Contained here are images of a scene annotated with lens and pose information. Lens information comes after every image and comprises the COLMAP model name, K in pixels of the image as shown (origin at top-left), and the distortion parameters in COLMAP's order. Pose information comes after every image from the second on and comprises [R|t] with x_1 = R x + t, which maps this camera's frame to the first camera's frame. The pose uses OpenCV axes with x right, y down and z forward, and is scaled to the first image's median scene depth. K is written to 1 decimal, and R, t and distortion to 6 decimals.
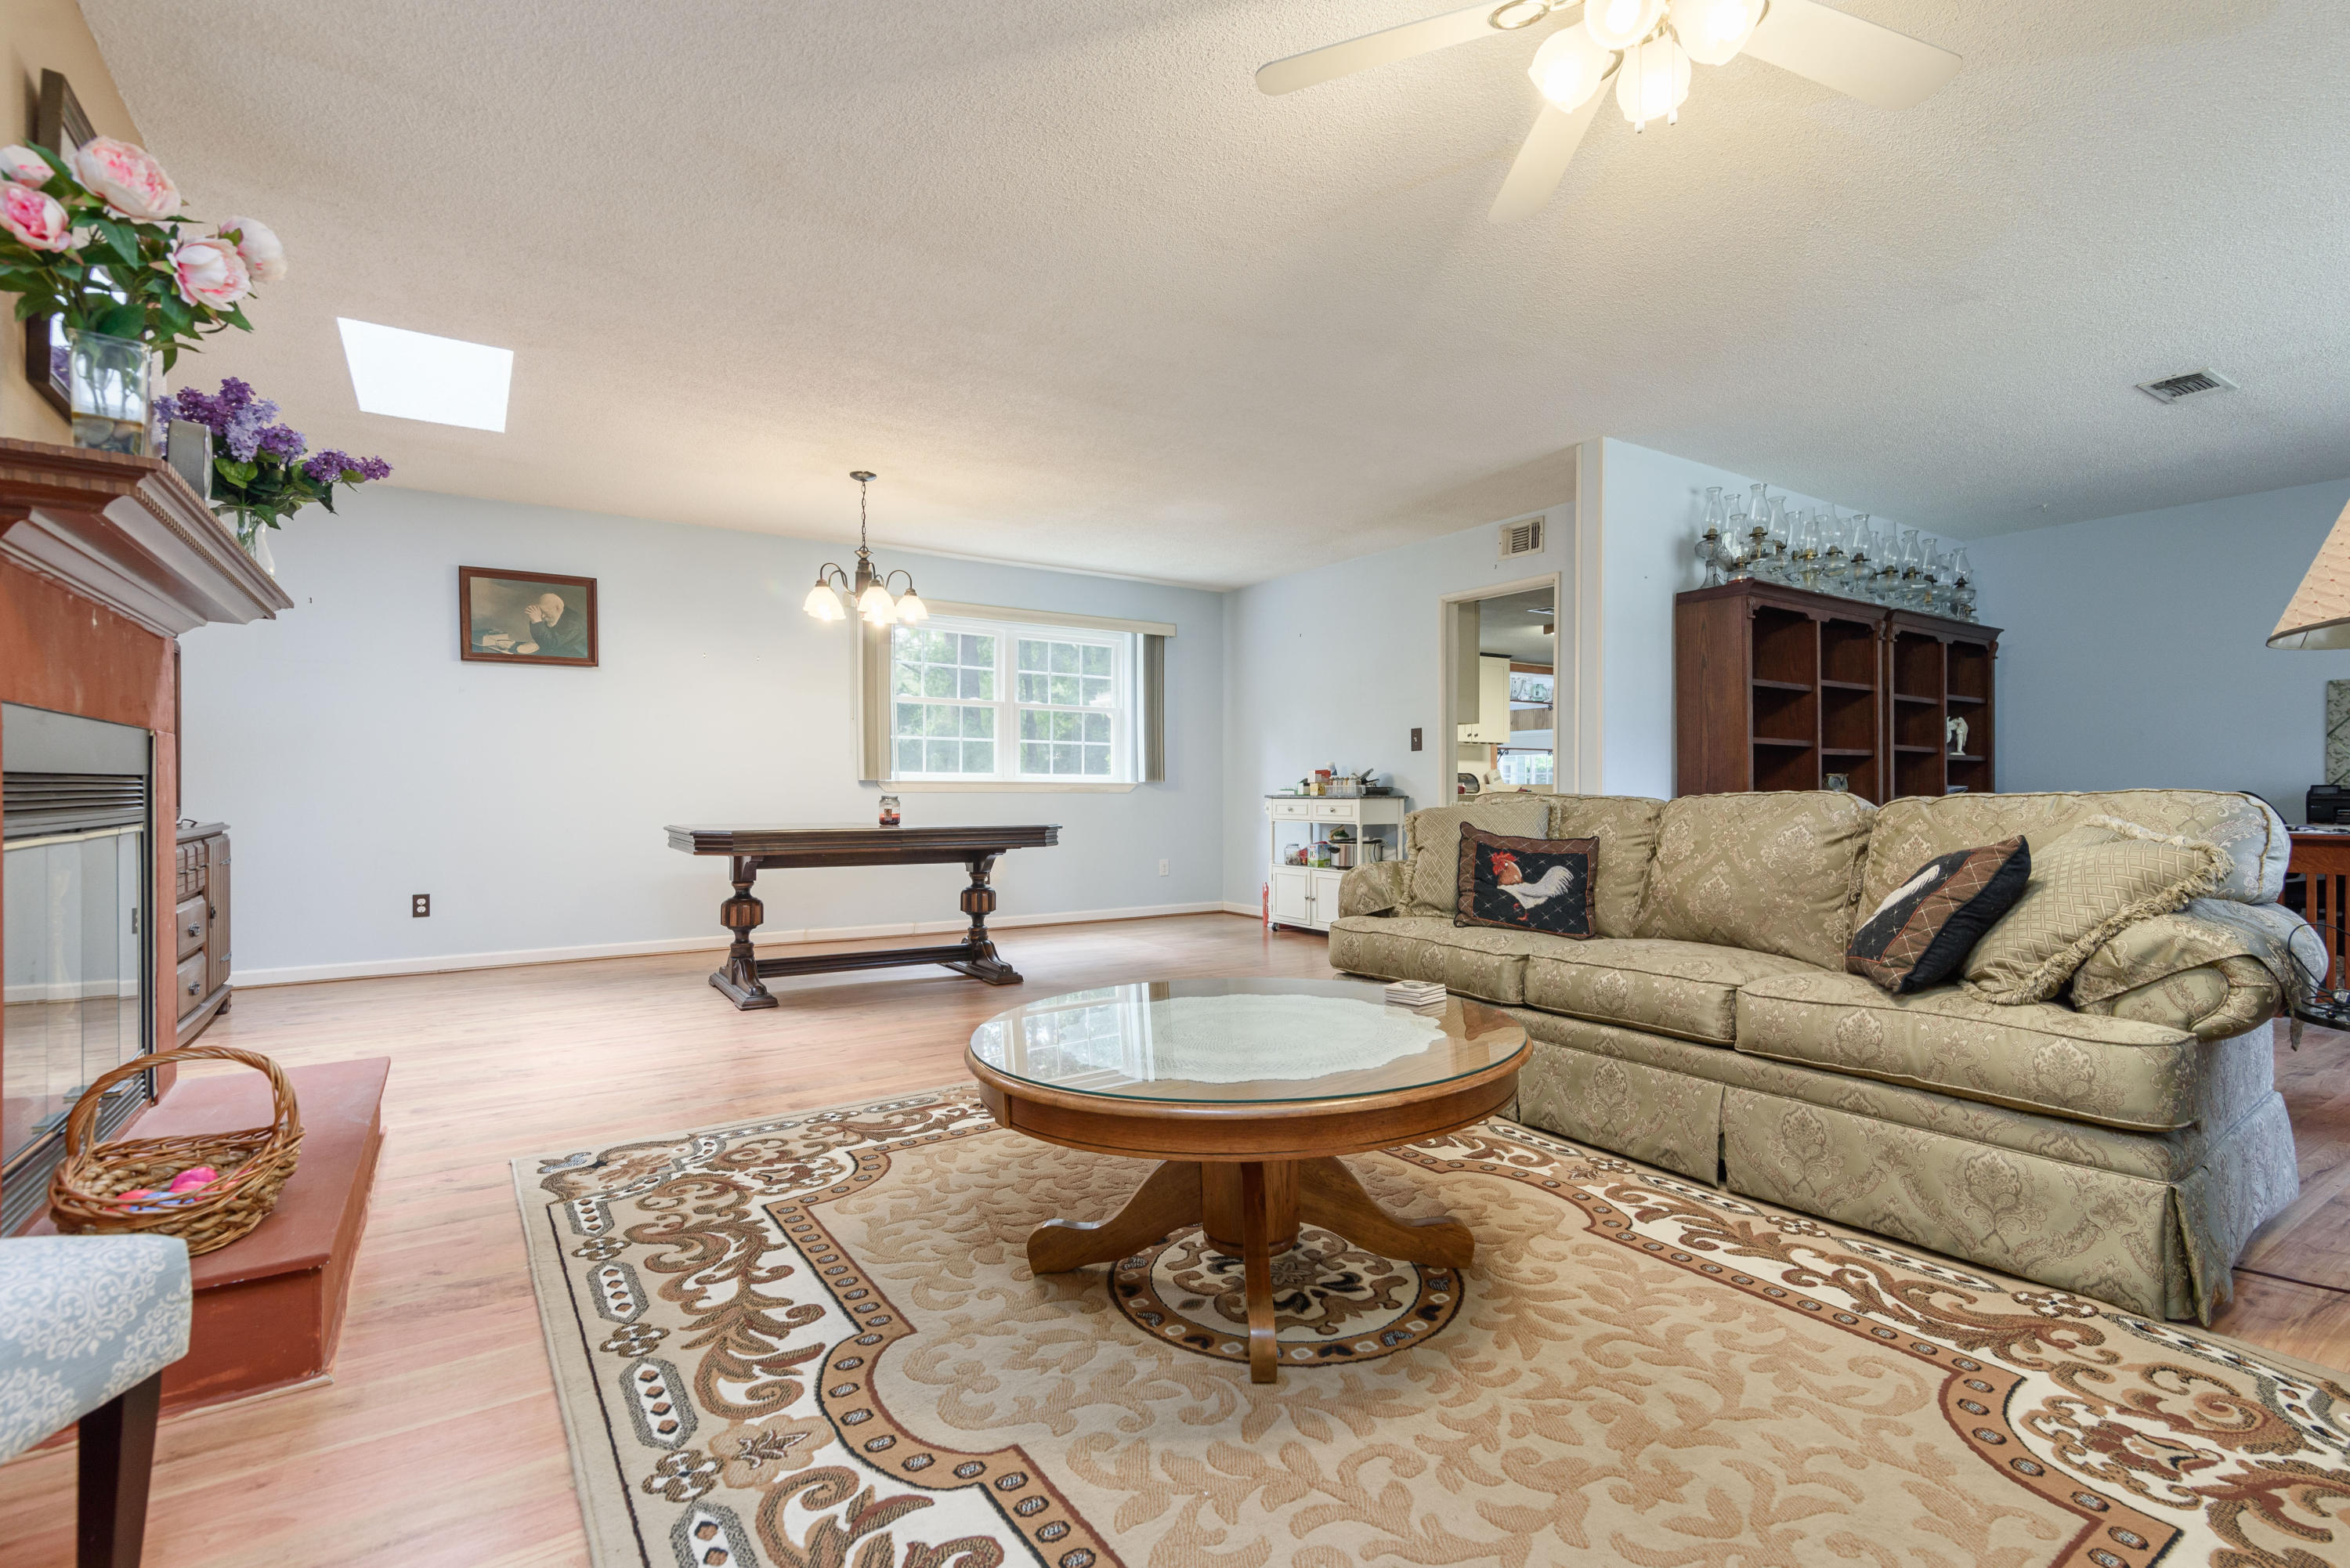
lens RADIAL K [[1068.7, 0, 1190.5], [0, 1068.7, 792.8], [0, 0, 1]] dist [0.012945, -0.002271]
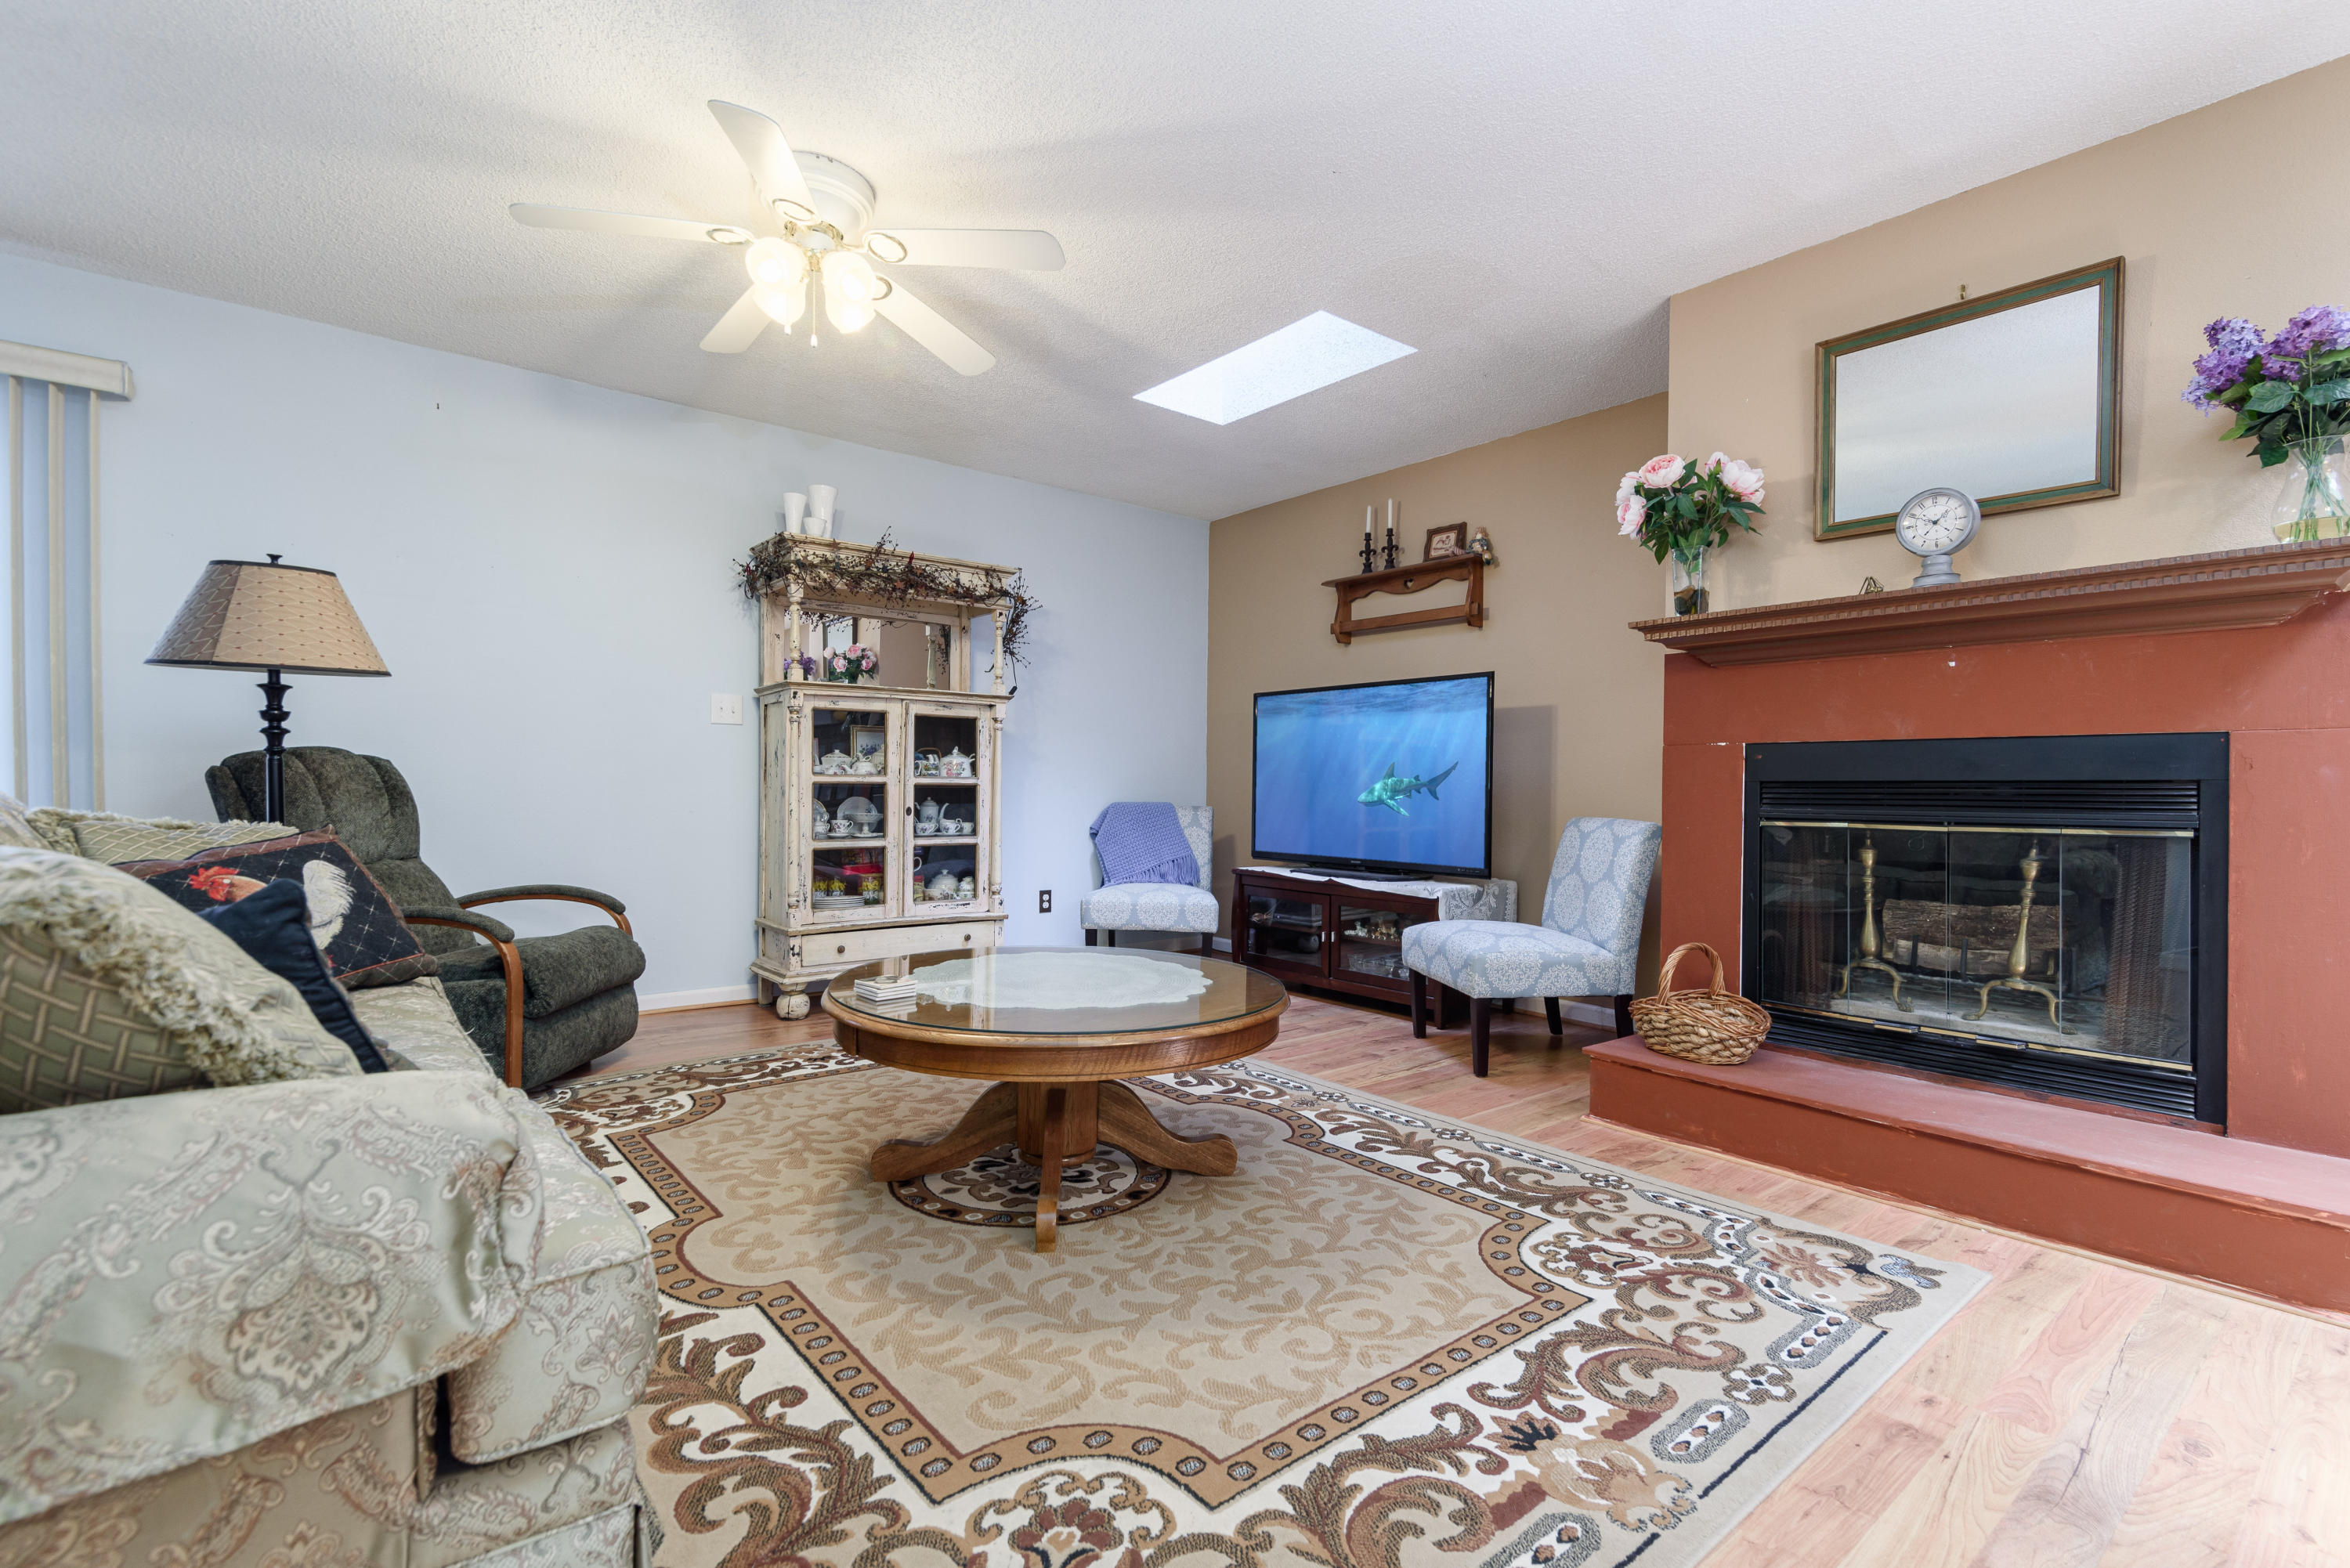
lens RADIAL K [[1068.7, 0, 1185.0], [0, 1068.7, 793.0], [0, 0, 1]] dist [0.012945, -0.002271]
pose [[-0.996309, -0.008625, -0.085407, 0.014183], [-0.009468, 0.999910, 0.009463, -0.006835], [0.085318, 0.010237, -0.996301, 1.782248]]
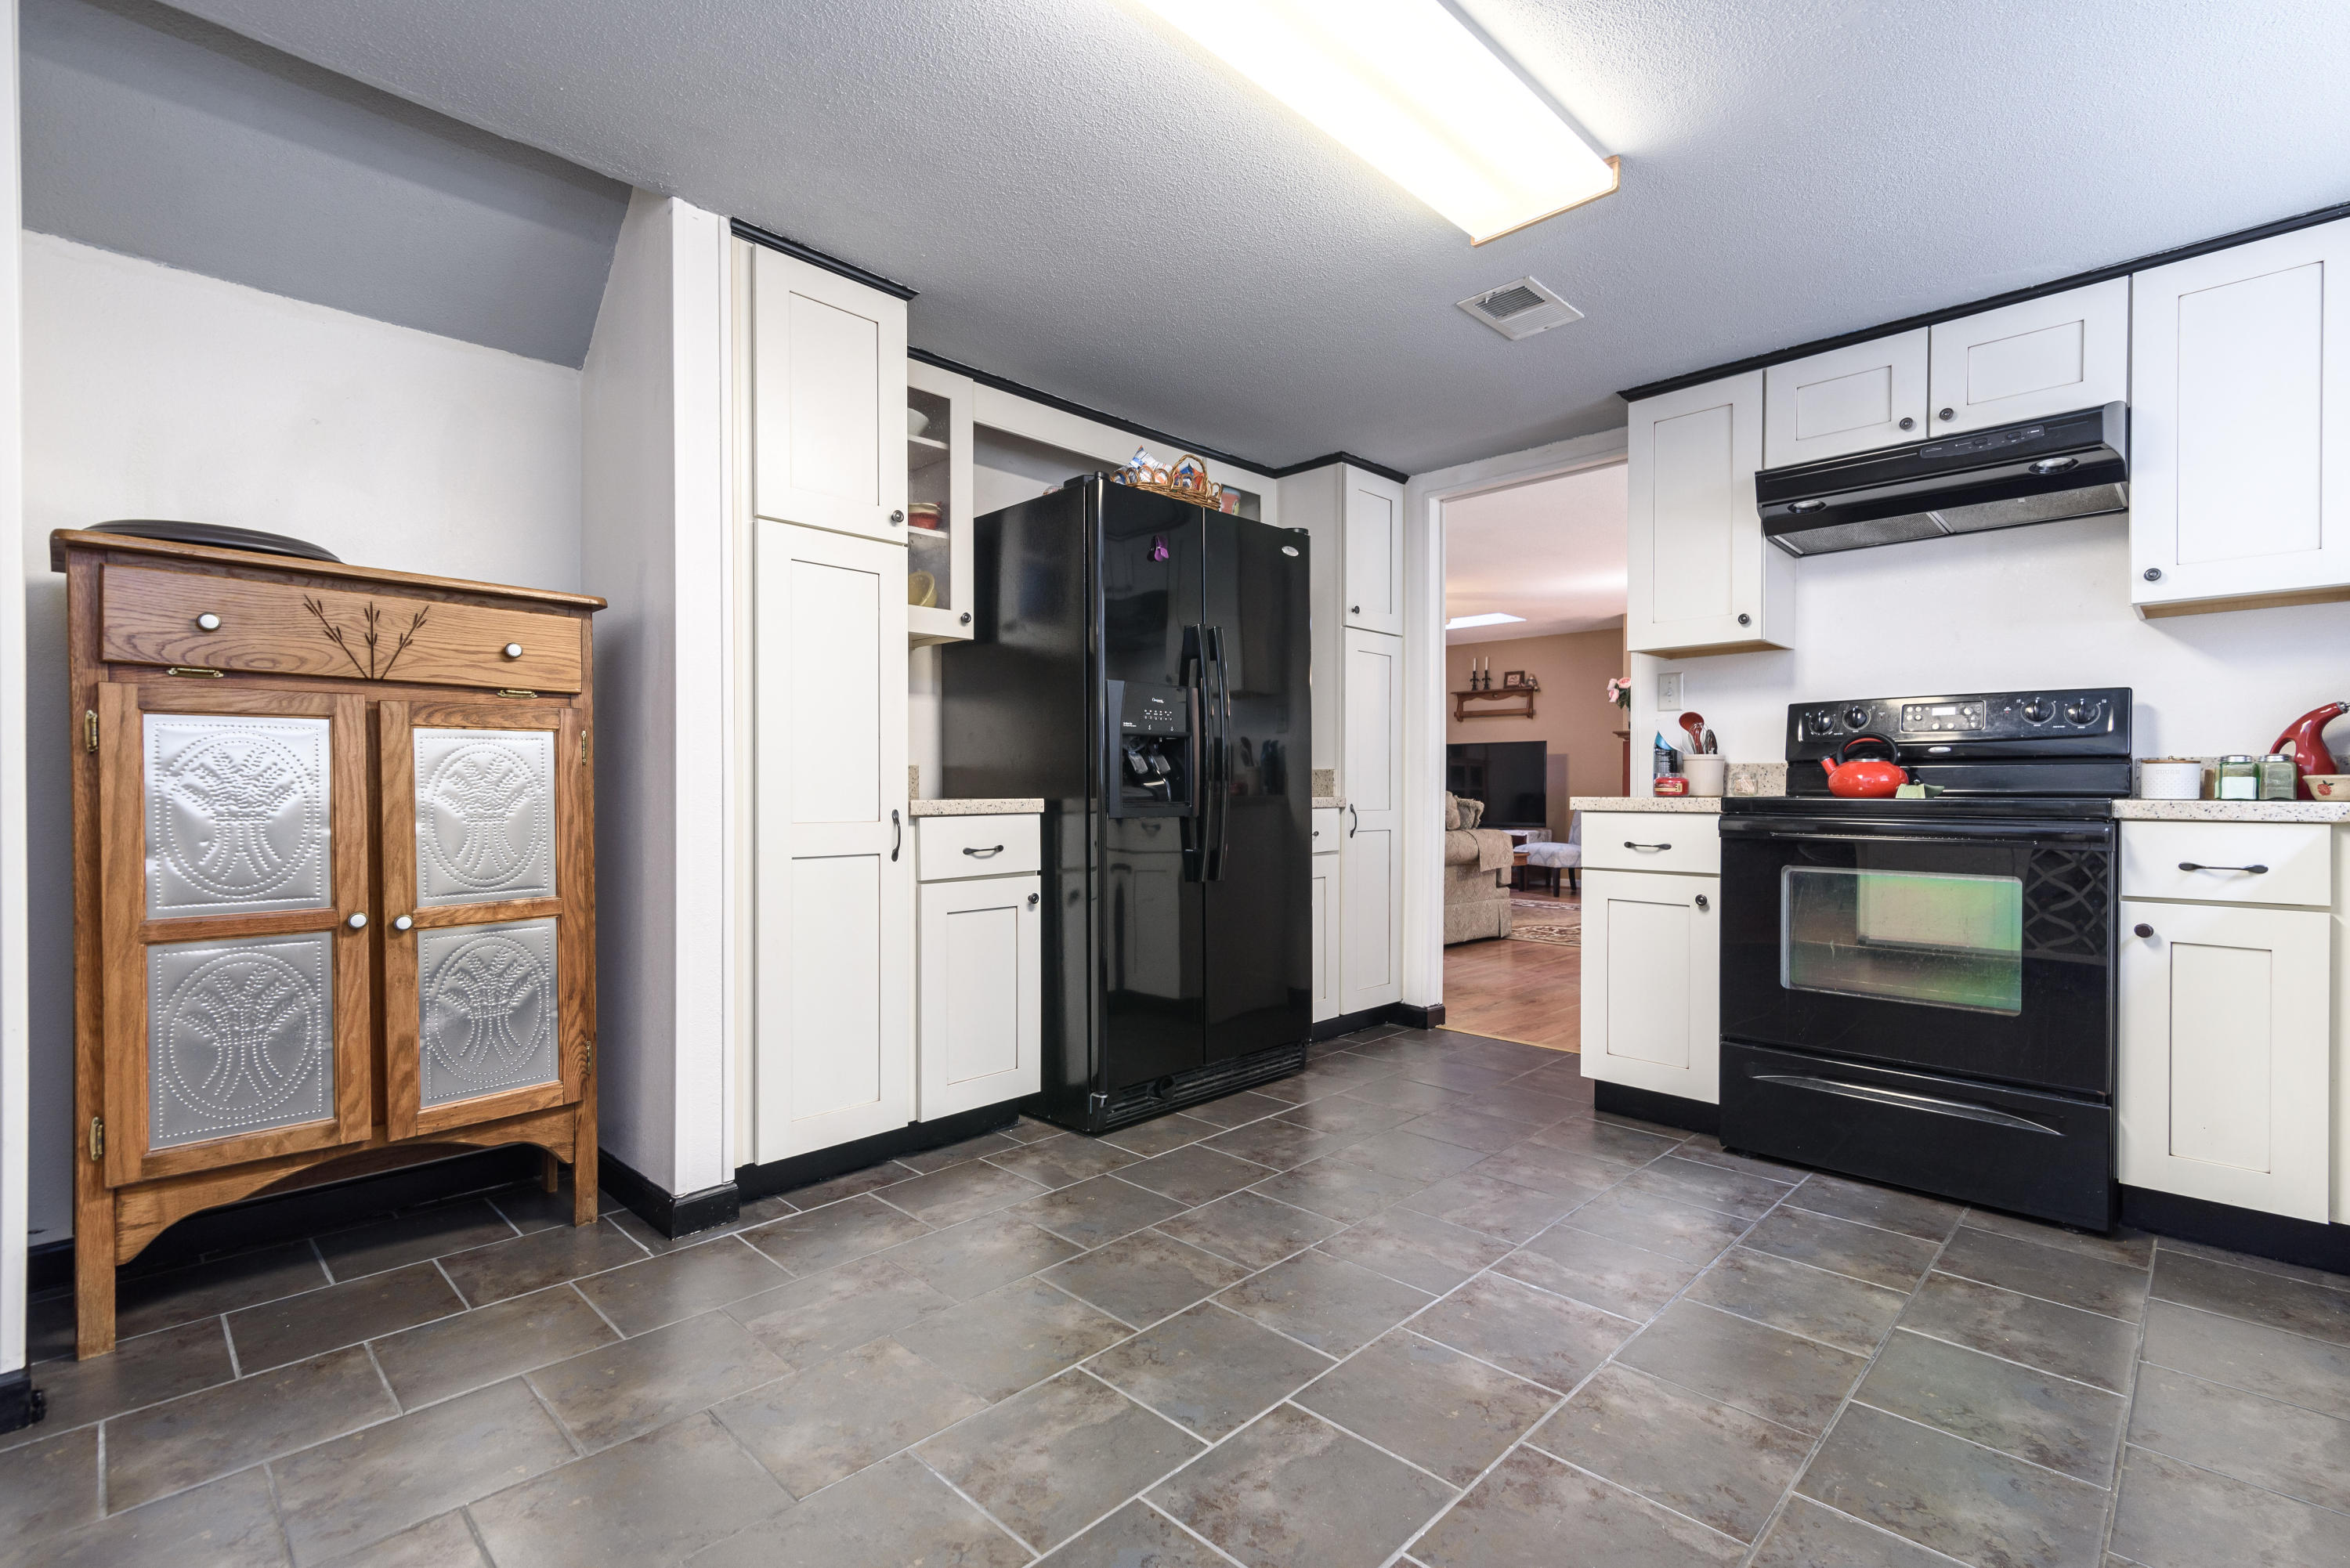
lens RADIAL K [[1068.7, 0, 1172.9], [0, 1068.7, 792.7], [0, 0, 1]] dist [0.012945, -0.002271]
pose [[-0.981830, 0.001116, -0.189757, 1.489253], [-0.000122, 0.999979, 0.006511, -0.015167], [0.189761, 0.006416, -0.981809, 3.781565]]
